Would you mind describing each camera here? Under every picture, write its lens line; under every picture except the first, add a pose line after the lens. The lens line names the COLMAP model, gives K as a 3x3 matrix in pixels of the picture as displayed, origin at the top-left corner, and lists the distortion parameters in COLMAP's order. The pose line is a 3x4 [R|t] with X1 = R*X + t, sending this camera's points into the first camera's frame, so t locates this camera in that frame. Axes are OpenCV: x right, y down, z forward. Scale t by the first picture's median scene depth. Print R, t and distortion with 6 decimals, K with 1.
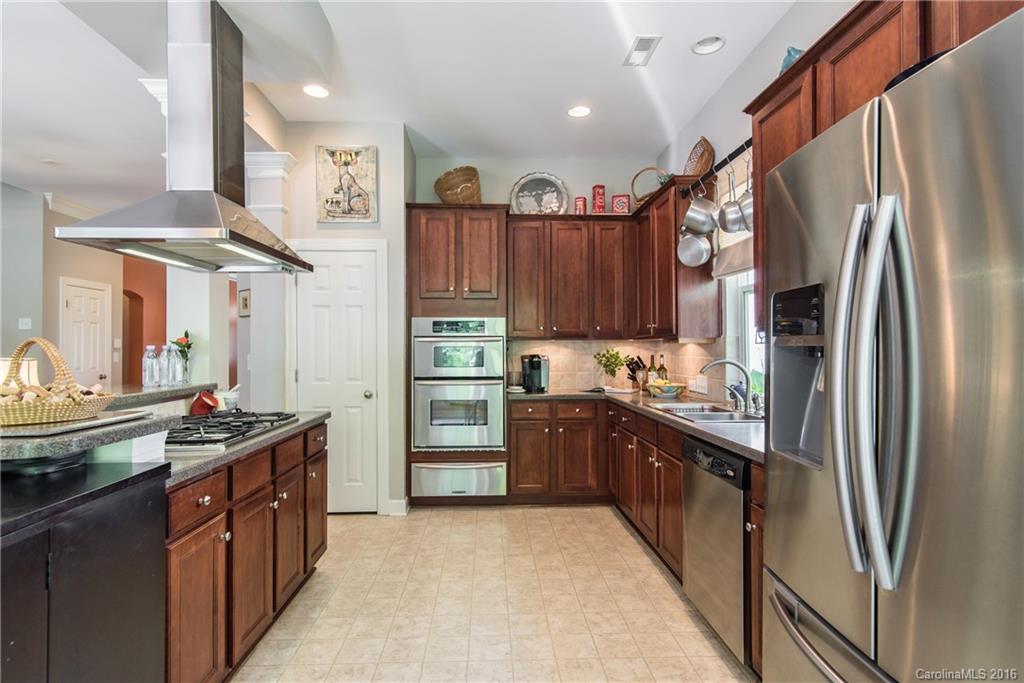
lens RADIAL K [[525.2, 0, 510.5], [0, 525.2, 345.3], [0, 0, 1]] dist [0.005422, 0.000376]
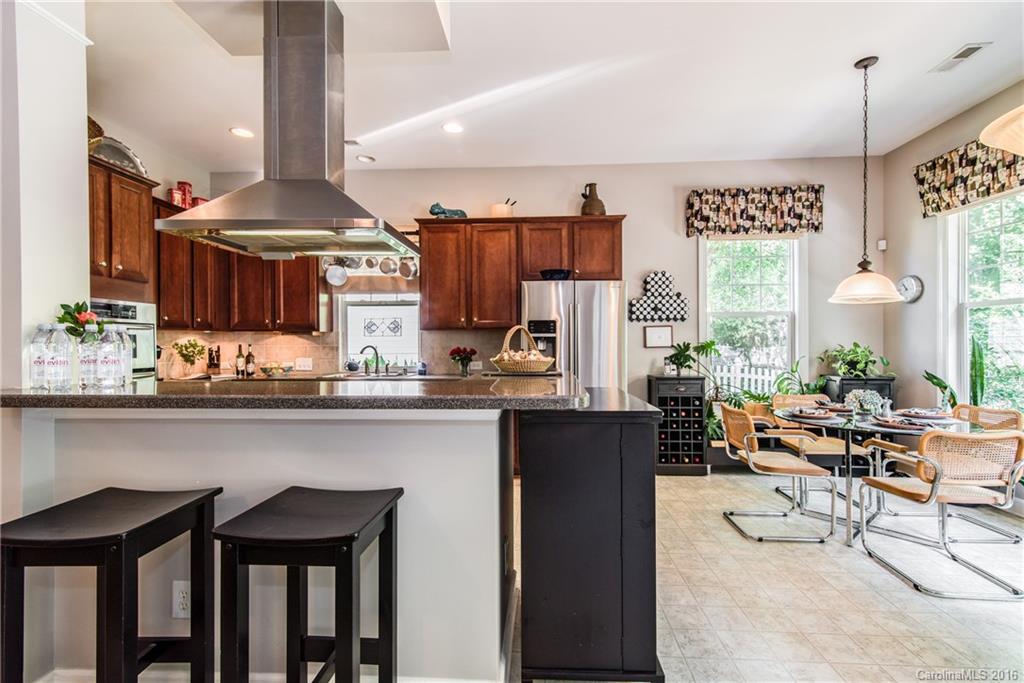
lens RADIAL K [[468.5, 0, 513.6], [0, 468.5, 343.5], [0, 0, 1]] dist [0.022224, -0.000012]
pose [[0.080812, 0.000723, 0.996729, -0.796262], [-0.004504, 0.999990, -0.000360, 0.014357], [-0.996719, -0.004460, 0.080814, 0.297949]]
